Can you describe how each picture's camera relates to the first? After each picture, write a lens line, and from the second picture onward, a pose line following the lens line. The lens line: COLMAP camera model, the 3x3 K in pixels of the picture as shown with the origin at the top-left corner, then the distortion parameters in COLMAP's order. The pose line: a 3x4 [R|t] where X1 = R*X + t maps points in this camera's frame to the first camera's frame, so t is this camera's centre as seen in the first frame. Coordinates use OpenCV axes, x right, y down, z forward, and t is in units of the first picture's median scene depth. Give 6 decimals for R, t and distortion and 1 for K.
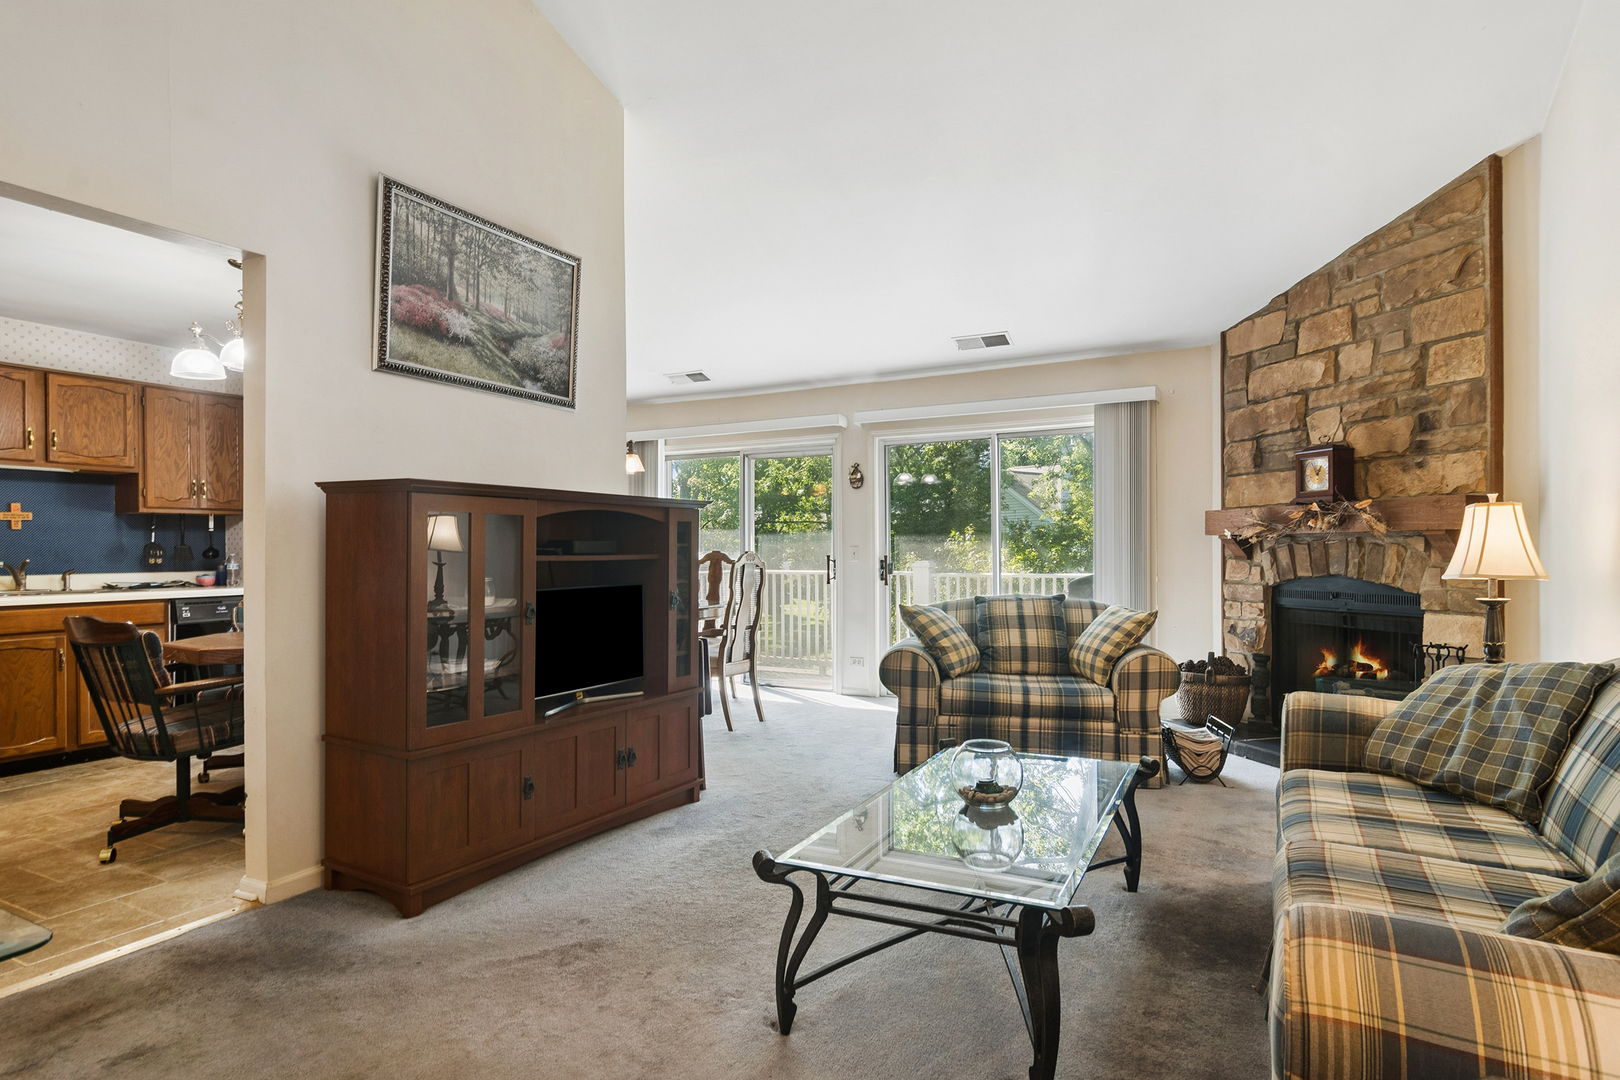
lens RADIAL K [[864.6, 0, 811.9], [0, 864.6, 552.9], [0, 0, 1]] dist [0.002106, 0.000467]
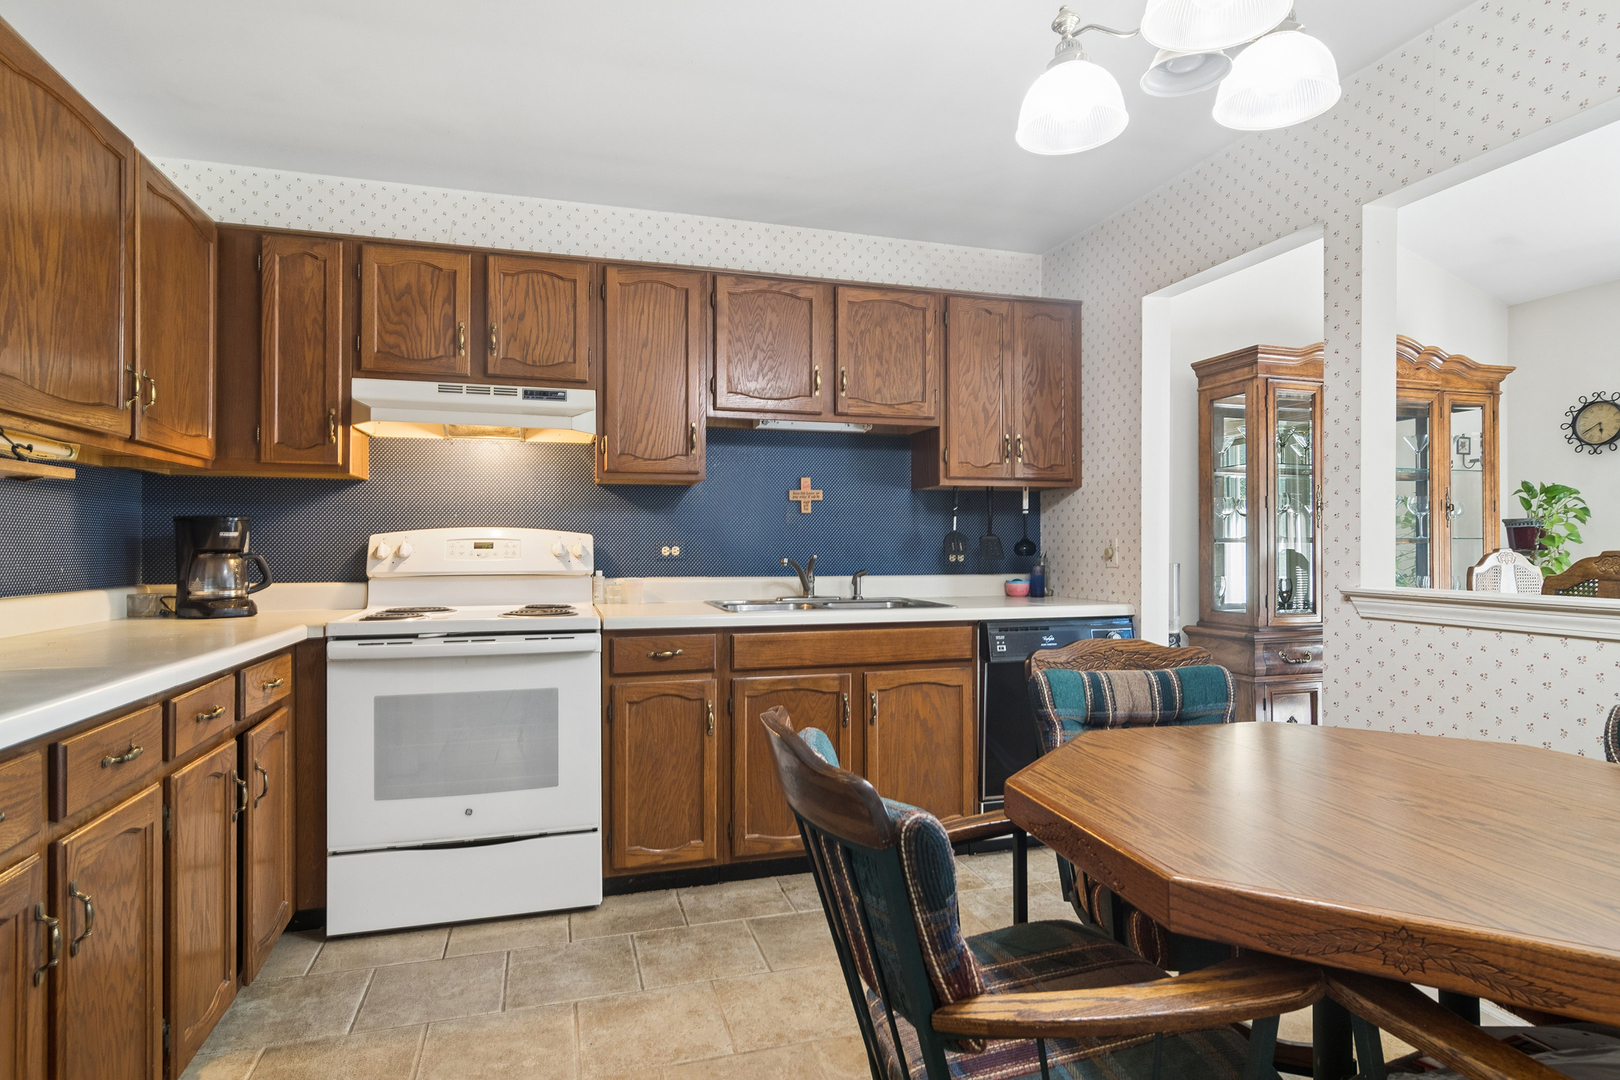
lens RADIAL K [[864.6, 0, 811.9], [0, 864.6, 552.9], [0, 0, 1]] dist [0.002106, 0.000467]
pose [[0.704554, 0.012331, -0.709543, -0.375239], [-0.007008, 0.999921, 0.010419, -0.001429], [0.709616, -0.002368, 0.704585, 0.463535]]
